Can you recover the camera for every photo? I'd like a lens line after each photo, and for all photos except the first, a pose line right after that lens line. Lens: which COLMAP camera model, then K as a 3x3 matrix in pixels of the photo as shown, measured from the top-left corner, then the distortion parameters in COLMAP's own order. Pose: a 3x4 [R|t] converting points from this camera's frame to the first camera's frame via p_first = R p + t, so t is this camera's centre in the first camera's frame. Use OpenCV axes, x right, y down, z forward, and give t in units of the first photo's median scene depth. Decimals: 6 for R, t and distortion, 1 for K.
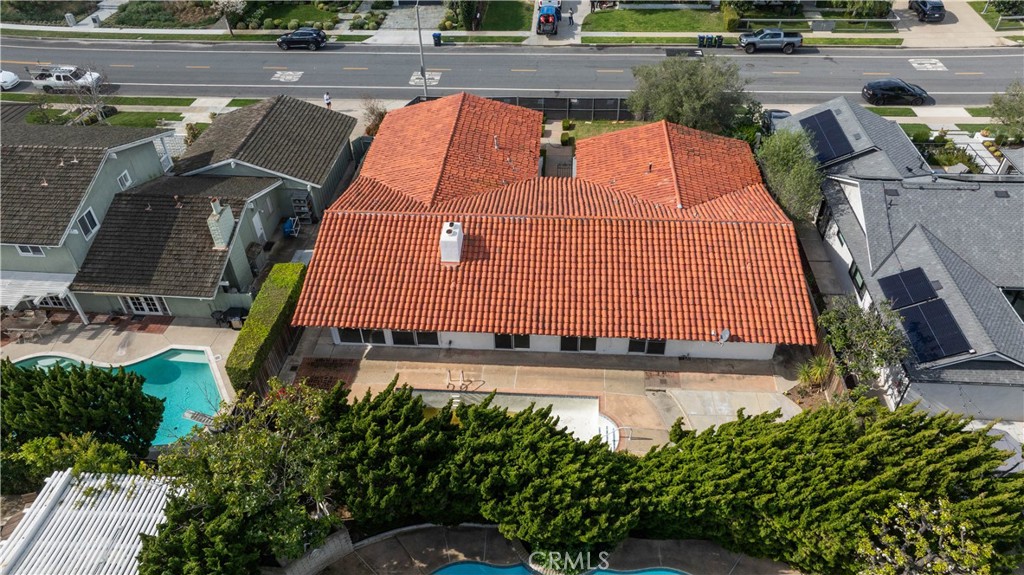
lens RADIAL K [[718.7, 0, 511.8], [0, 718.7, 289.5], [0, 0, 1]] dist [-0.060470, 0.072561]
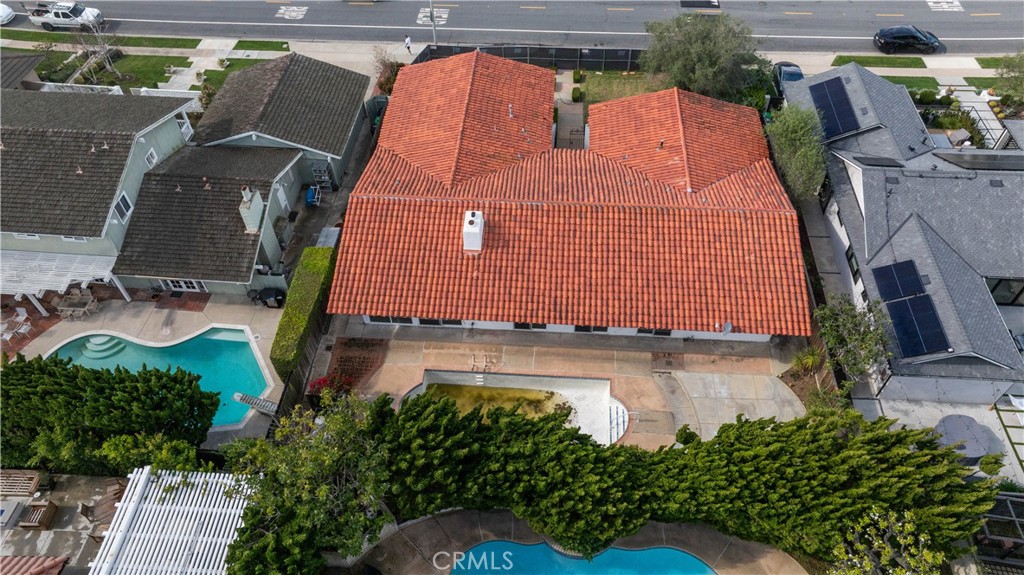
lens RADIAL K [[718.7, 0, 511.8], [0, 718.7, 289.5], [0, 0, 1]] dist [-0.060470, 0.072561]
pose [[0.999967, 0.000648, 0.008097, -0.036897], [-0.001972, 0.986373, 0.164513, -0.158890], [-0.007880, -0.164523, 0.986342, -0.058384]]
